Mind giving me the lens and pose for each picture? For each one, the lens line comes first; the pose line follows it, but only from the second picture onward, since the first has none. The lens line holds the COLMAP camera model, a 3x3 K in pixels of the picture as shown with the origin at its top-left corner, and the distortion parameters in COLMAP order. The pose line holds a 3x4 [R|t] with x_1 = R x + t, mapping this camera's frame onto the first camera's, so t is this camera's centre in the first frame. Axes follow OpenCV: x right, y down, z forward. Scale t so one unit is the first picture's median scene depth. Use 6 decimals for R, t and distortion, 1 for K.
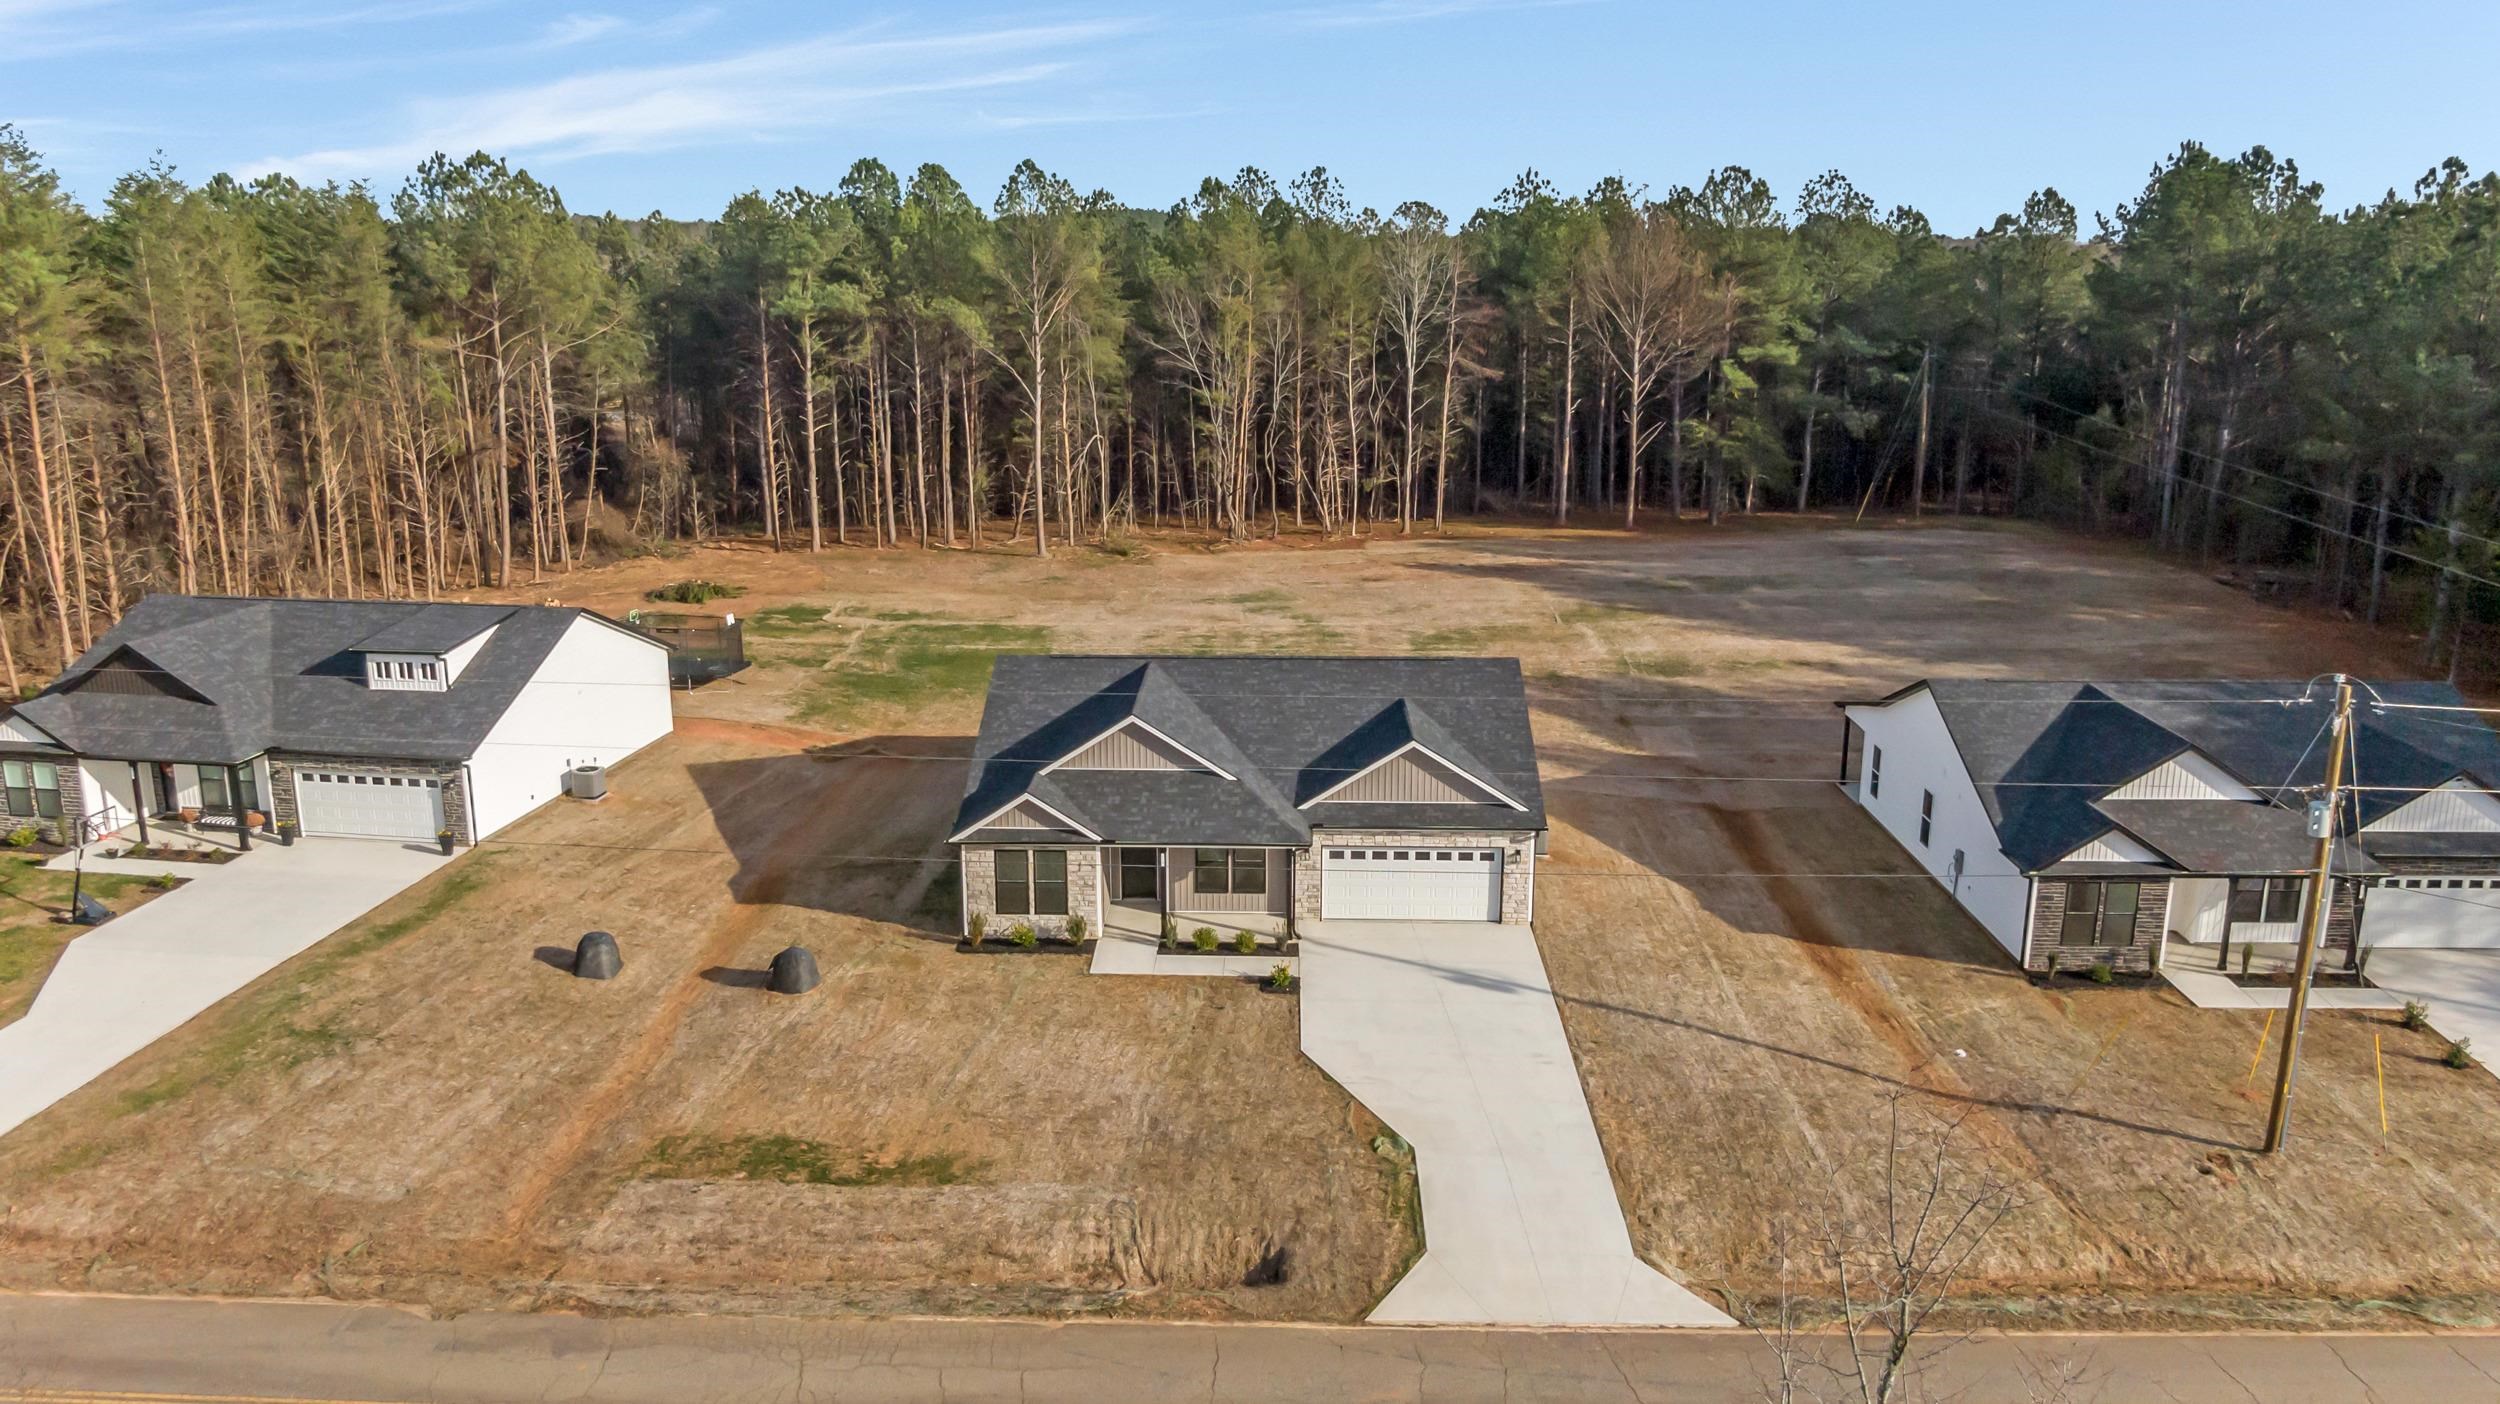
lens RADIAL K [[1827.8, 0, 1250.0], [0, 1827.8, 702.0], [0, 0, 1]] dist [0.003689, -0.079689]
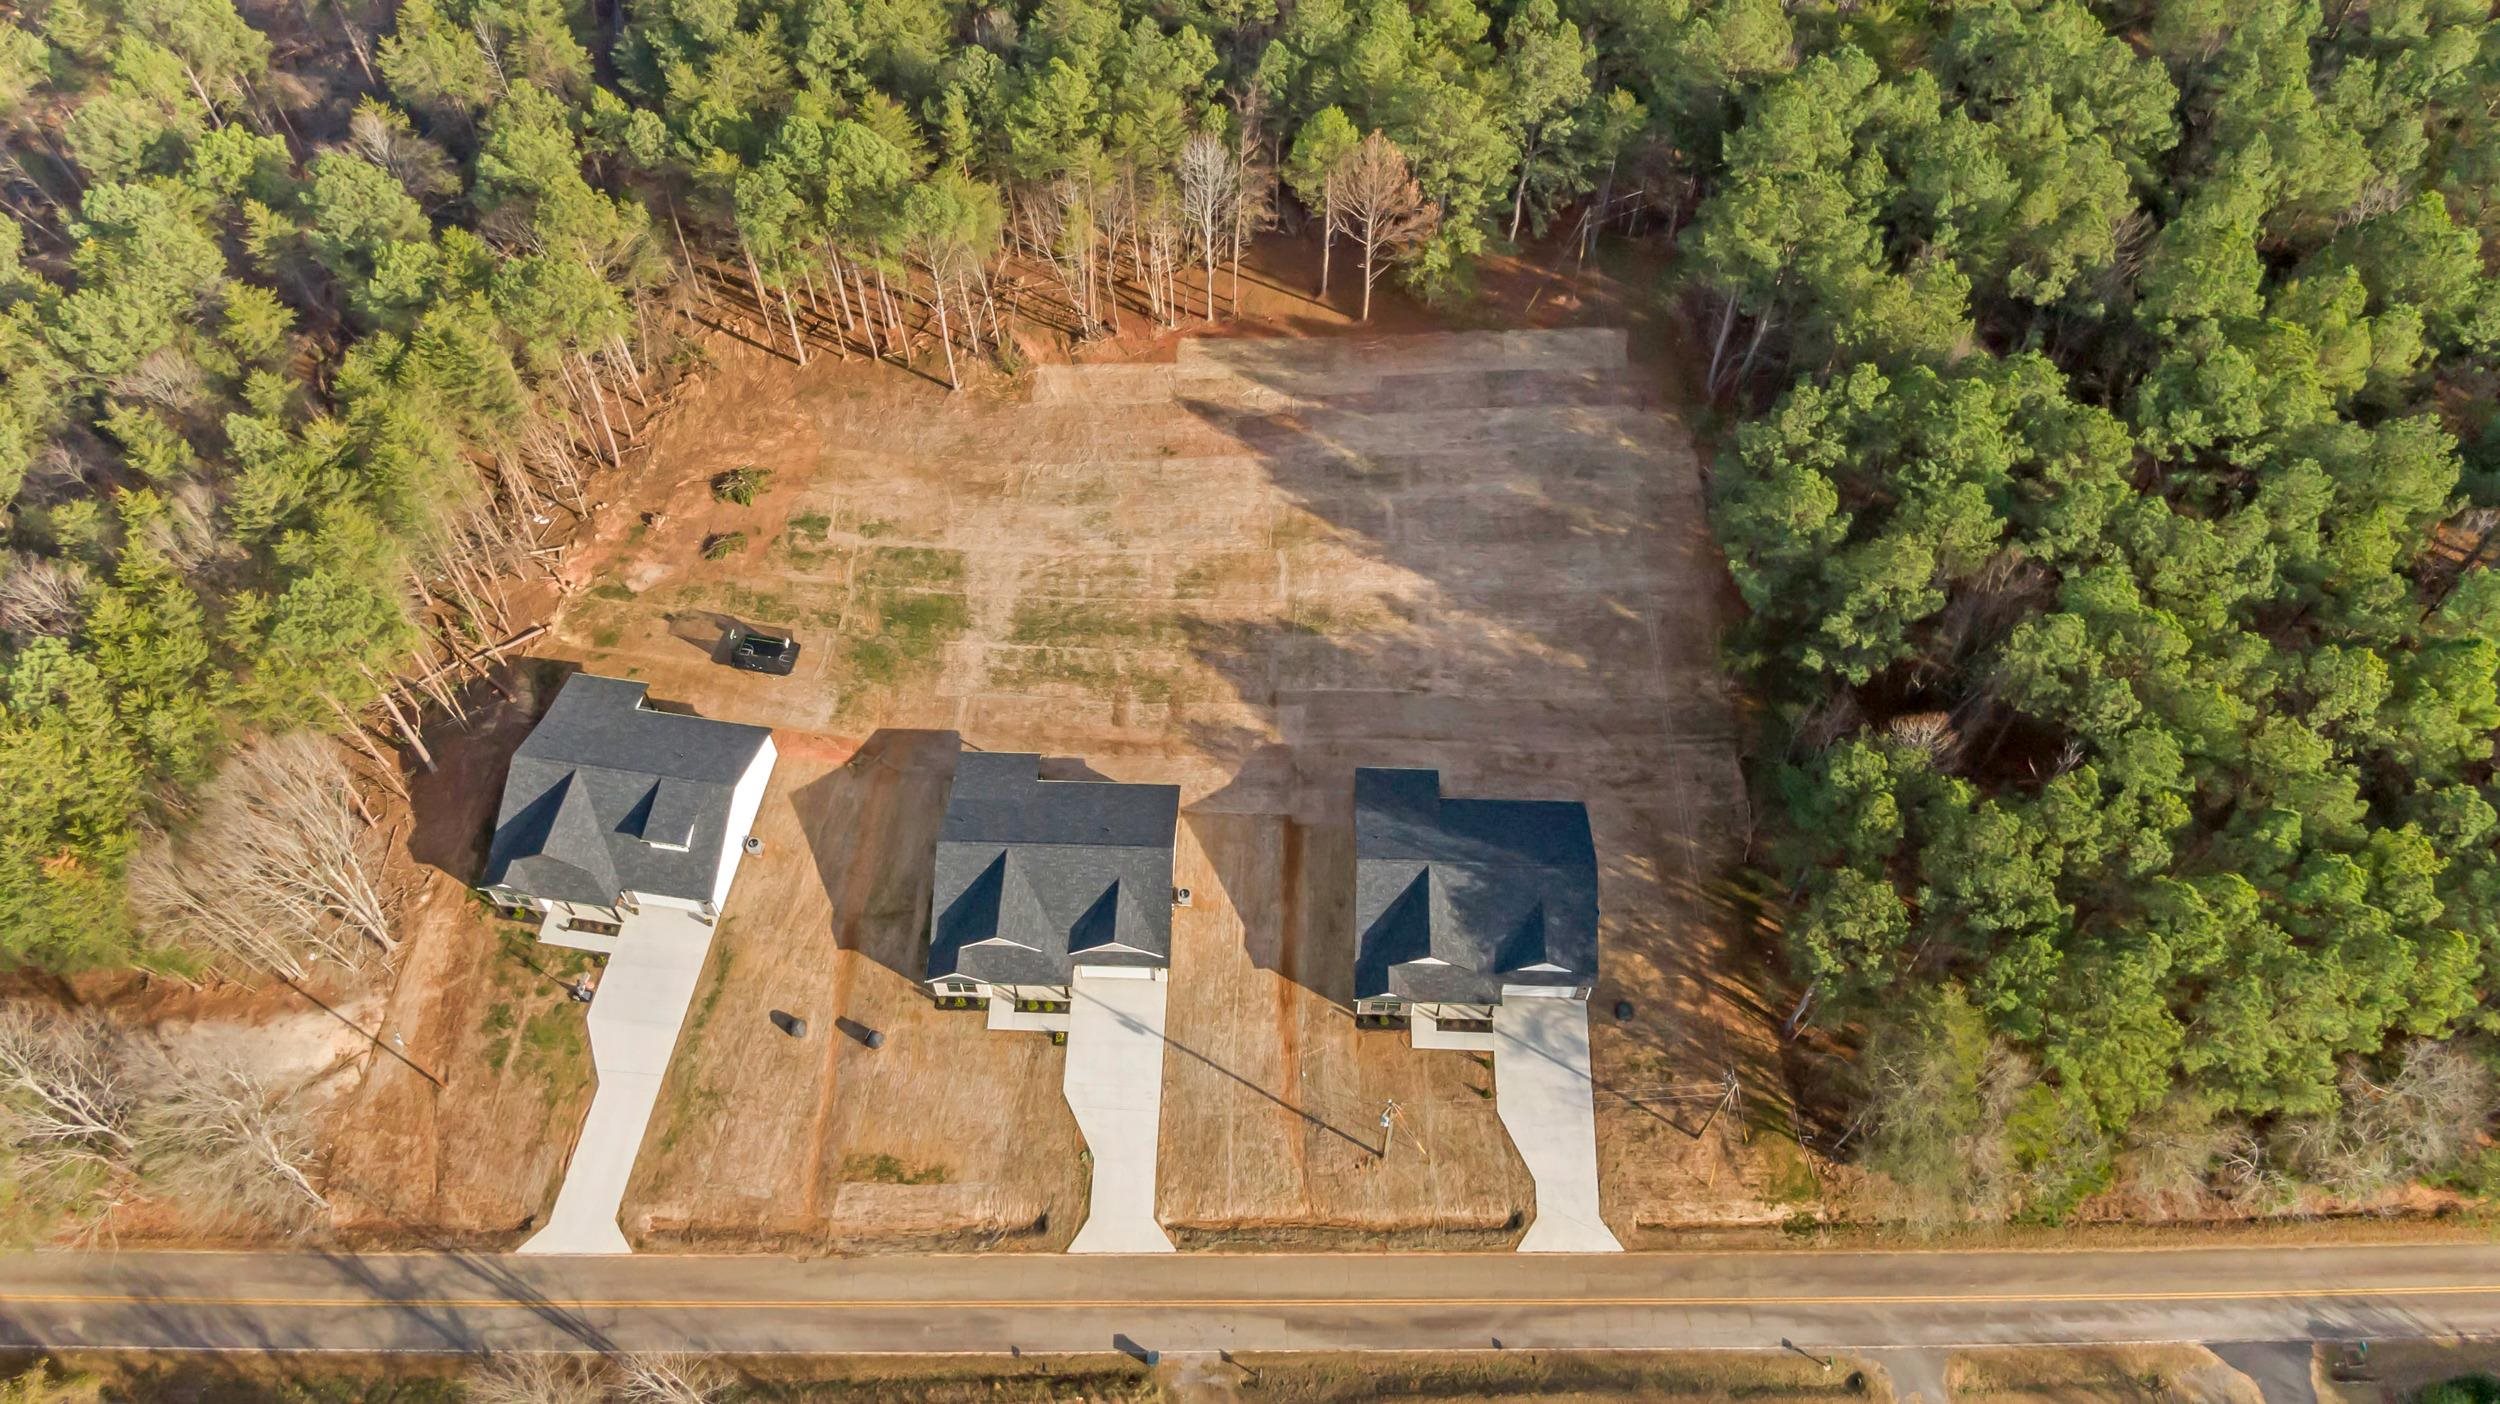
lens RADIAL K [[1827.8, 0, 1250.0], [0, 1827.8, 702.0], [0, 0, 1]] dist [0.003689, -0.079689]
pose [[0.999971, 0.005990, -0.004755, 0.260119], [-0.001297, 0.745540, 0.666460, -1.698864], [0.007537, -0.666434, 0.745526, -0.547614]]
